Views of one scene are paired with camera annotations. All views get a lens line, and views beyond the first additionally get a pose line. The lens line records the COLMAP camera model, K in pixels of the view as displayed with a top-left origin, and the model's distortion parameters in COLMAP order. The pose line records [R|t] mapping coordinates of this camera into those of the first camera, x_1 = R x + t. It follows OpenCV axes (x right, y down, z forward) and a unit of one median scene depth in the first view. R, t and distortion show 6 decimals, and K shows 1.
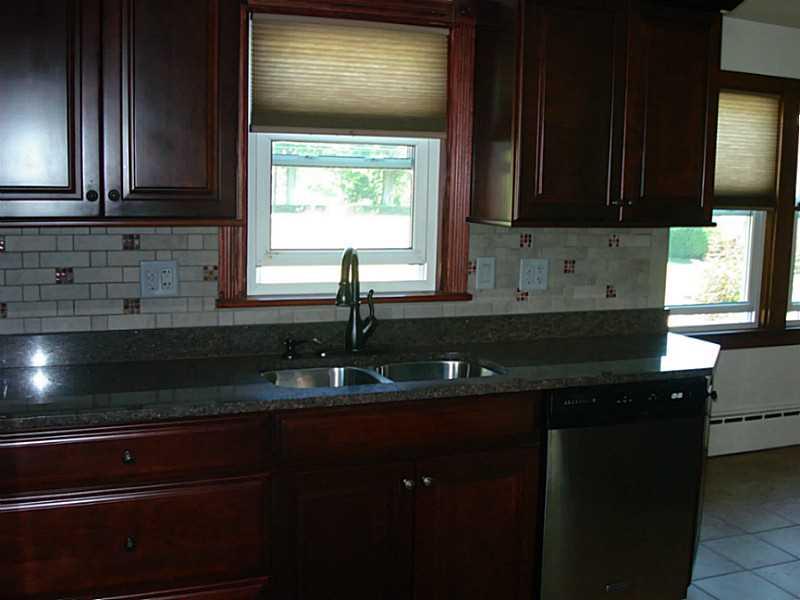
lens RADIAL K [[914.3, 0, 400.6], [0, 914.3, 304.1], [0, 0, 1]] dist [-0.107977, 0.000000]
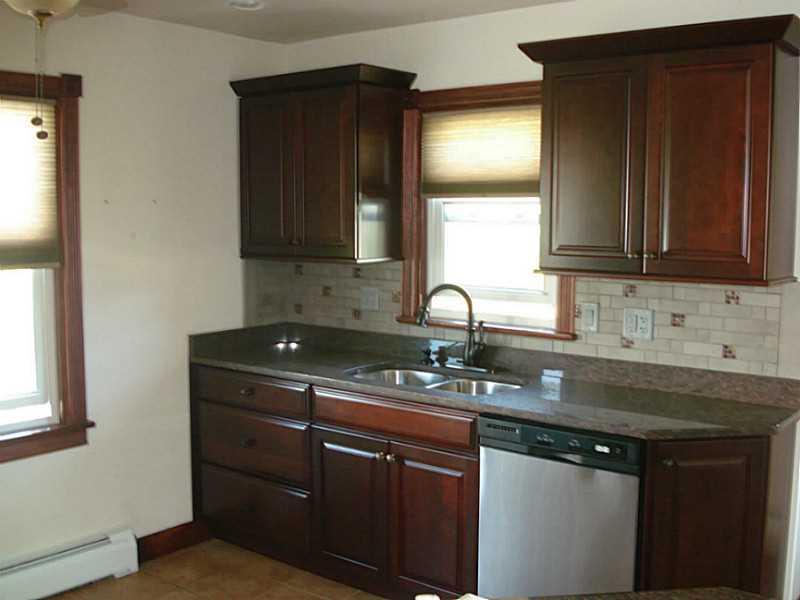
lens RADIAL K [[914.3, 0, 401.4], [0, 914.3, 299.0], [0, 0, 1]] dist [-0.107977, 0.000000]
pose [[0.482920, 0.063679, -0.873346, 0.904826], [-0.114915, 0.993336, 0.008885, -0.038775], [0.868091, 0.096070, 0.487020, 0.264769]]
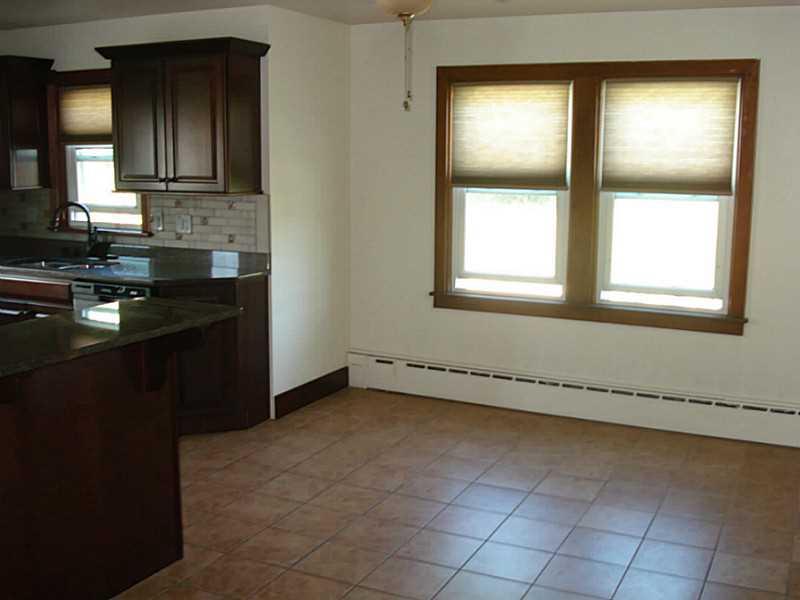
lens RADIAL K [[914.3, 0, 402.1], [0, 914.3, 323.9], [0, 0, 1]] dist [-0.107977, 0.000000]
pose [[0.646012, 0.123413, -0.753285, 1.636843], [-0.098426, 0.992073, 0.078125, -0.020734], [0.756955, 0.023673, 0.653038, 0.236469]]
